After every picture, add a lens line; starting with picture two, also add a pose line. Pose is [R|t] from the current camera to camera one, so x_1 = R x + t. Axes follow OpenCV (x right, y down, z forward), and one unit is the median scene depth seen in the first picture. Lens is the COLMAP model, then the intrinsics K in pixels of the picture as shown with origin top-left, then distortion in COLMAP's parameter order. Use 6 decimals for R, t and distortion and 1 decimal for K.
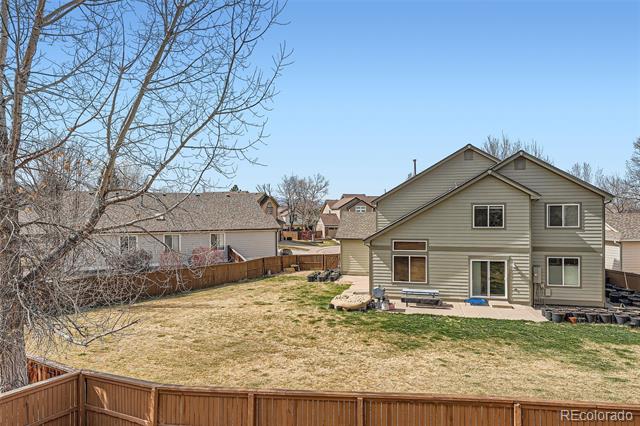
lens RADIAL K [[427.7, 0, 320.9], [0, 427.7, 215.4], [0, 0, 1]] dist [0.003644, -0.000471]
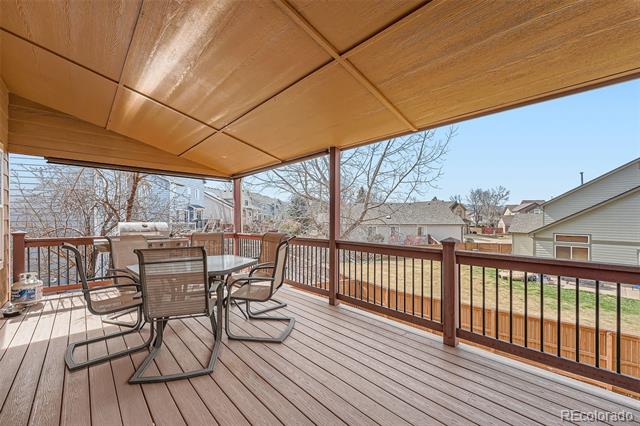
lens RADIAL K [[263.2, 0, 322.8], [0, 263.2, 216.0], [0, 0, 1]] dist [-0.002152, -0.000563]
pose [[0.824048, 0.002415, -0.566515, 0.033814], [-0.003113, 0.999995, -0.000265, 0.003518], [0.566512, 0.001982, 0.824051, -0.098674]]
